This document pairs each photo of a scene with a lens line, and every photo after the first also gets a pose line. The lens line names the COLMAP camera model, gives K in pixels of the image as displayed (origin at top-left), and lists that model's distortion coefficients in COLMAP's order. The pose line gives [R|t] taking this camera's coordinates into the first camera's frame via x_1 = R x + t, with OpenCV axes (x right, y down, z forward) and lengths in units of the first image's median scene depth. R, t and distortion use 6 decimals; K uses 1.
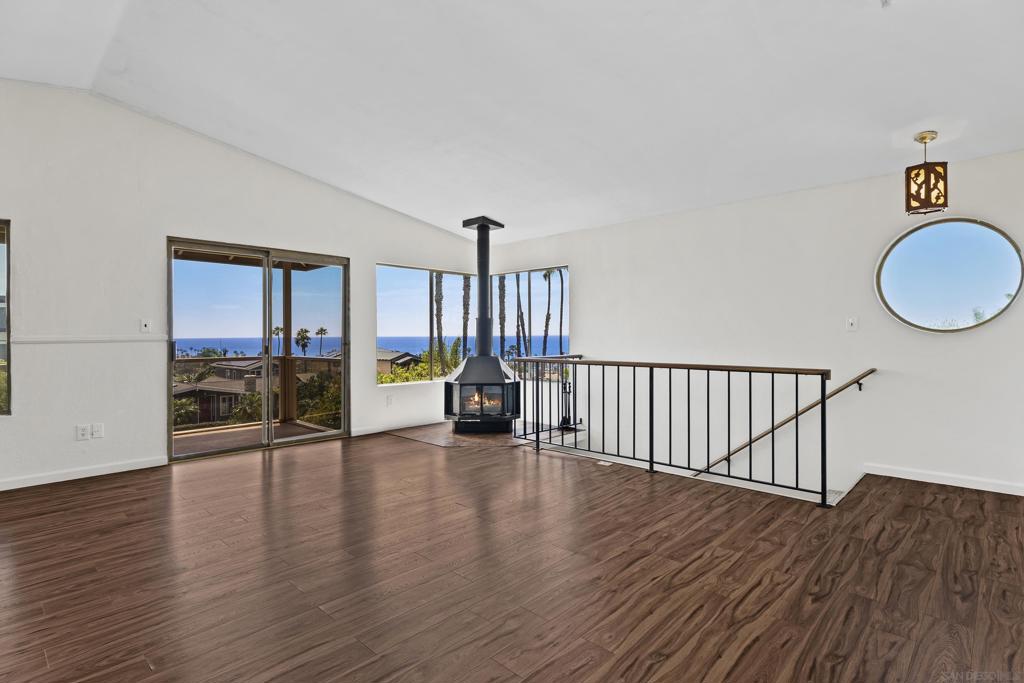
lens RADIAL K [[511.5, 0, 505.4], [0, 511.5, 337.4], [0, 0, 1]] dist [0.000471, -0.000034]
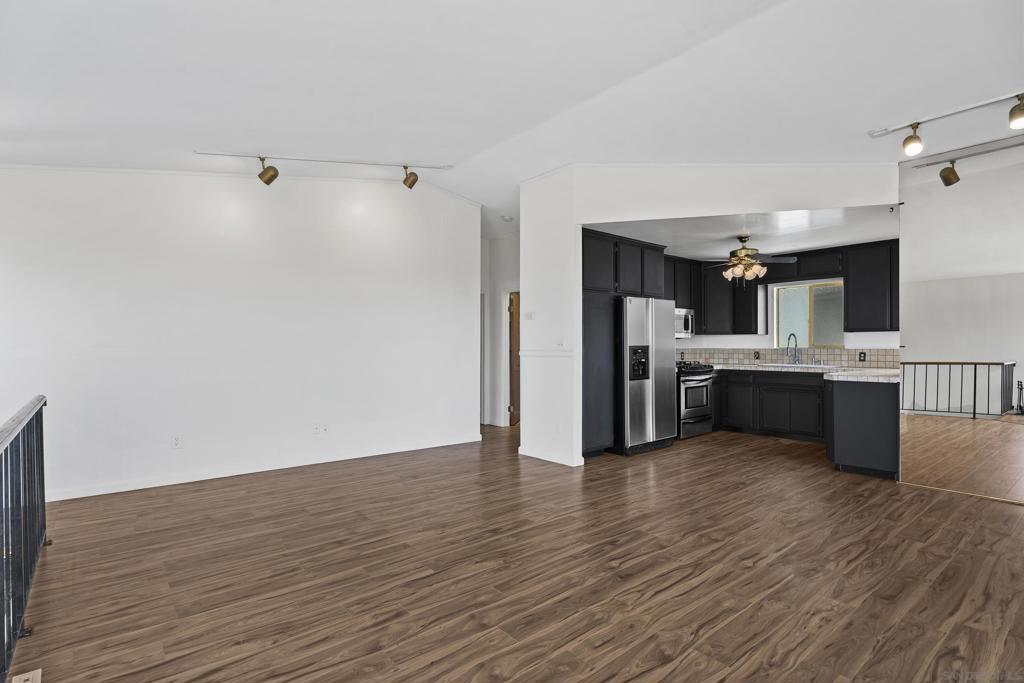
lens RADIAL K [[511.5, 0, 506.7], [0, 511.5, 345.2], [0, 0, 1]] dist [0.000471, -0.000034]
pose [[-0.993274, 0.010824, 0.115285, -0.286041], [0.011325, 0.999929, 0.003695, -0.020047], [-0.115236, 0.004976, -0.993326, 1.664738]]
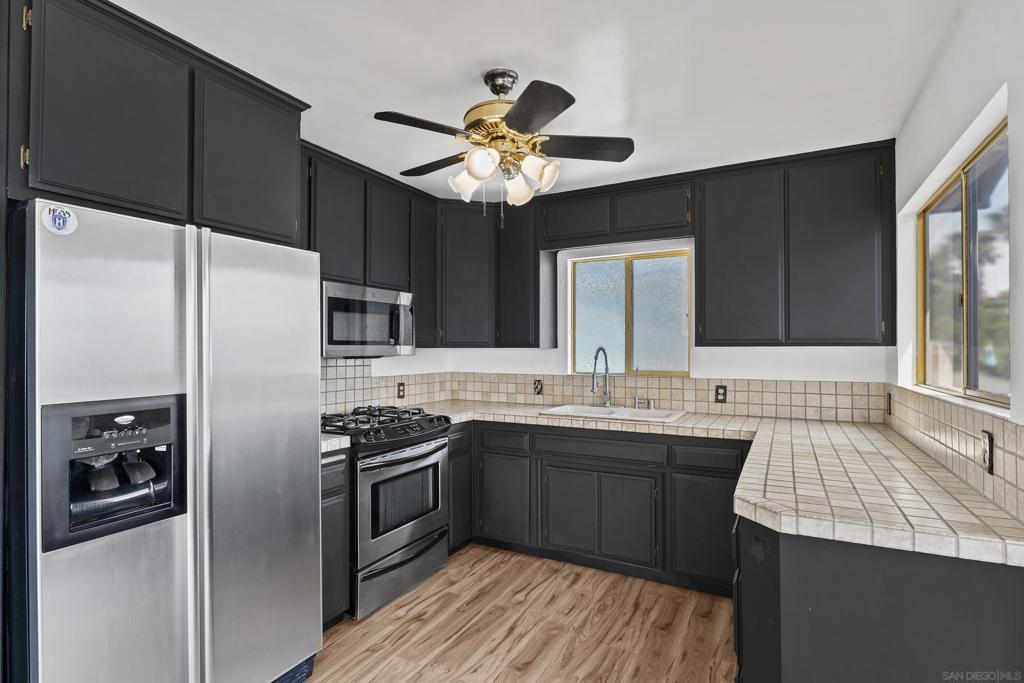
lens RADIAL K [[511.5, 0, 513.9], [0, 511.5, 345.5], [0, 0, 1]] dist [0.000471, -0.000034]
pose [[-0.960232, 0.006384, -0.279132, -0.683605], [0.006837, 0.999976, -0.000648, -0.047438], [0.279121, -0.002531, -0.960253, 0.568135]]
